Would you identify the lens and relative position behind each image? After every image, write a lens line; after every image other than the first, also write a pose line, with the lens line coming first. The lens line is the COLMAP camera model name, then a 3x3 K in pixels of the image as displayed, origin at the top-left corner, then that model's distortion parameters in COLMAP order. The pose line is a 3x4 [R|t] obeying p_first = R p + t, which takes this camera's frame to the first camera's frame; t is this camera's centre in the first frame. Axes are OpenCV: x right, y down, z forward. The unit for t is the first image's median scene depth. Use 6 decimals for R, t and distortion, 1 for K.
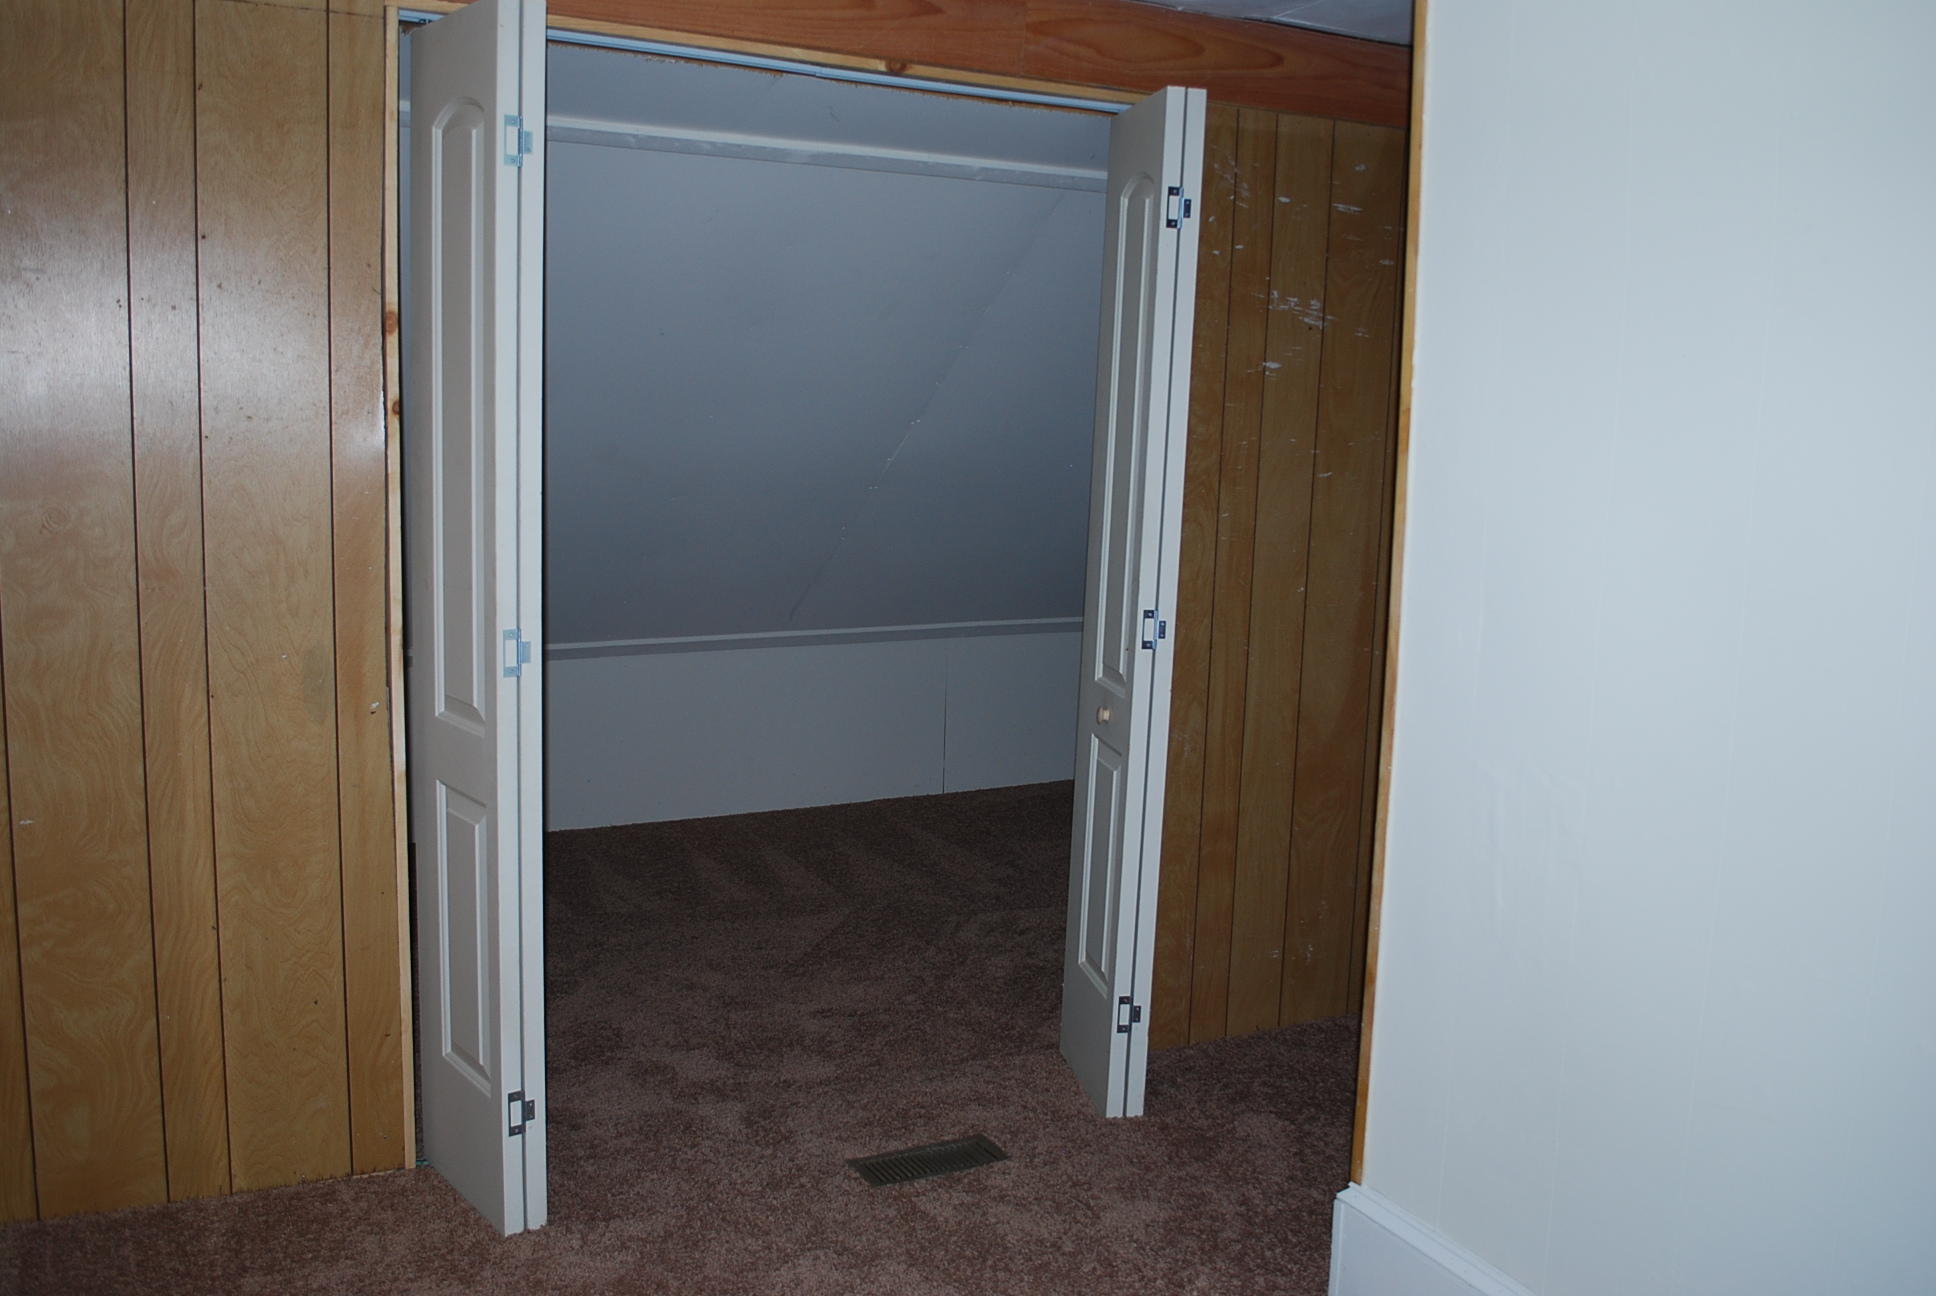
lens RADIAL K [[1659.9, 0, 968.4], [0, 1659.9, 661.5], [0, 0, 1]] dist [-0.050970, 0.005158]
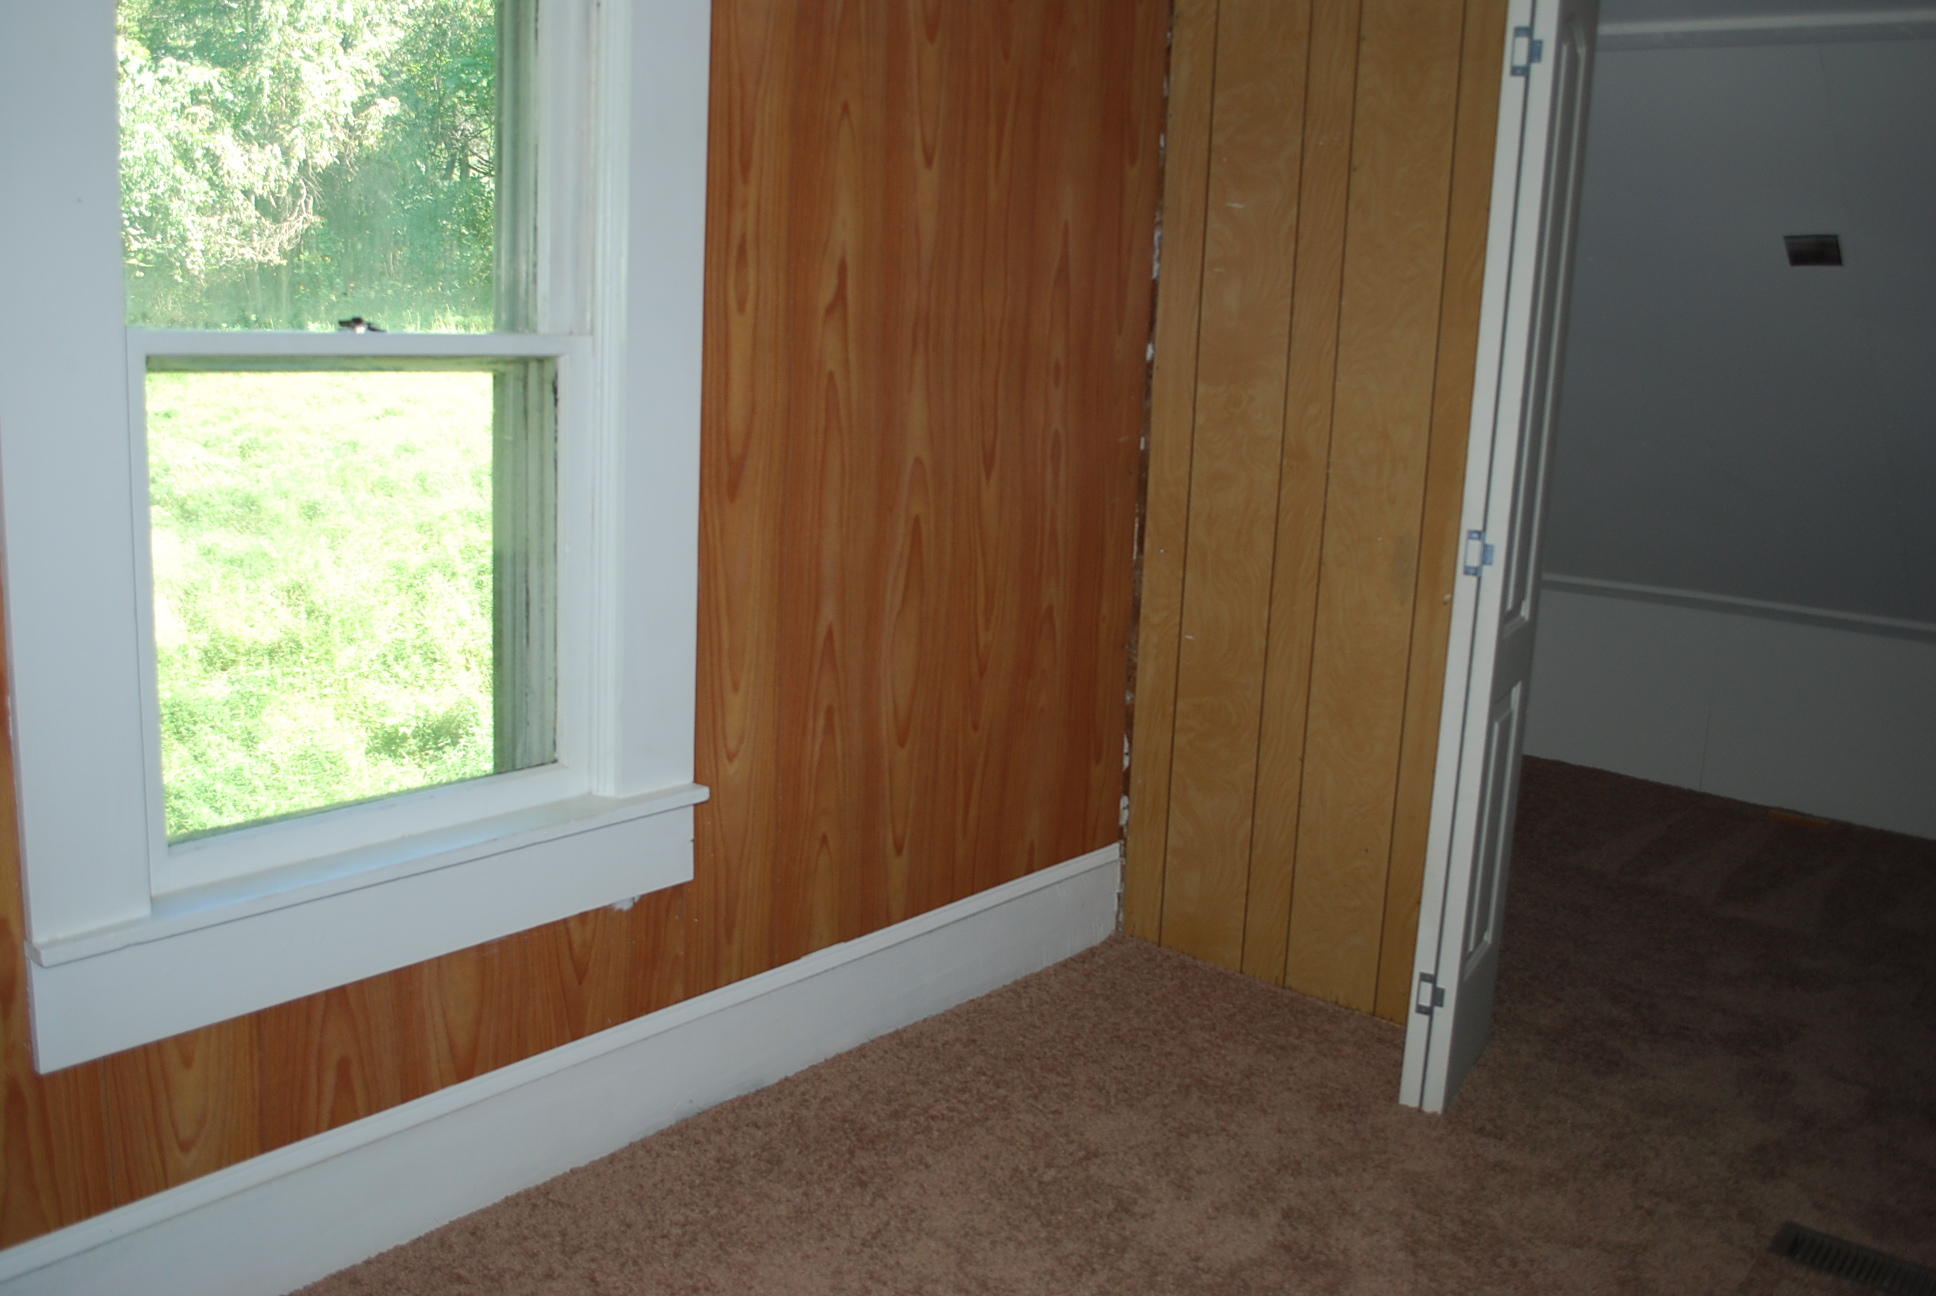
lens RADIAL K [[1694.8, 0, 968.0], [0, 1694.8, 648.0], [0, 0, 1]] dist [-0.067247, 0.001317]
pose [[0.391921, 0.168800, -0.904381, 0.537443], [-0.153880, 0.981203, 0.116454, -0.021063], [0.907039, 0.093526, 0.410529, 0.280332]]
